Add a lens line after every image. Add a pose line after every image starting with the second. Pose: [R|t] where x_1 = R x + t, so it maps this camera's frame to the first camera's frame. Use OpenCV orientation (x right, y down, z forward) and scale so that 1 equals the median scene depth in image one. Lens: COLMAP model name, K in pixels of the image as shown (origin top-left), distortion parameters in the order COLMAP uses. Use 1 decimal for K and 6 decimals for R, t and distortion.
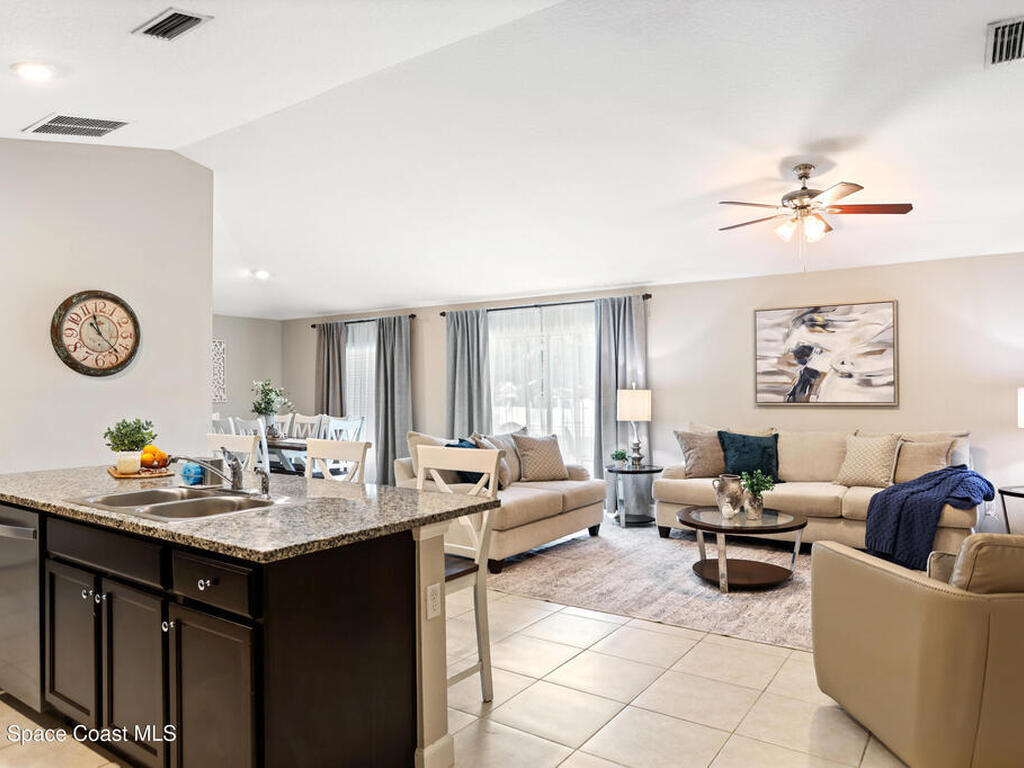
lens RADIAL K [[681.1, 0, 505.7], [0, 681.1, 390.2], [0, 0, 1]] dist [-0.074762, 0.055501]
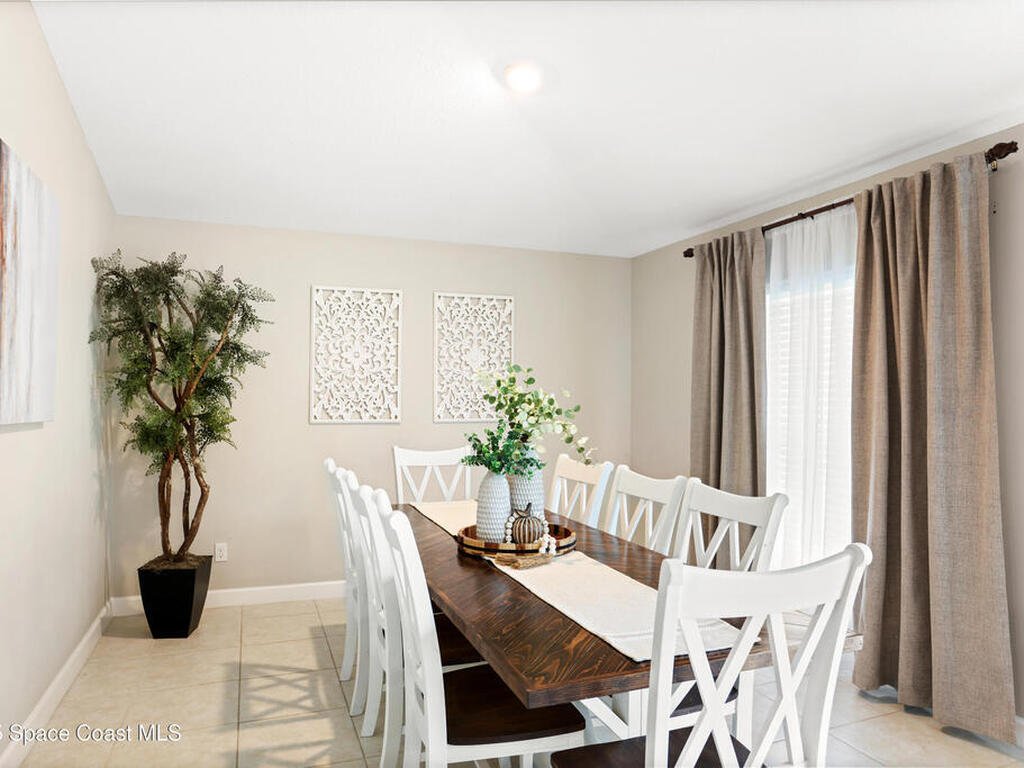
lens RADIAL K [[681.1, 0, 505.7], [0, 681.1, 390.2], [0, 0, 1]] dist [-0.074762, 0.055501]
pose [[0.827745, 0.004508, -0.561087, -0.262117], [-0.011397, 0.999896, -0.008781, -0.001268], [0.560989, 0.013664, 0.827711, 1.102188]]
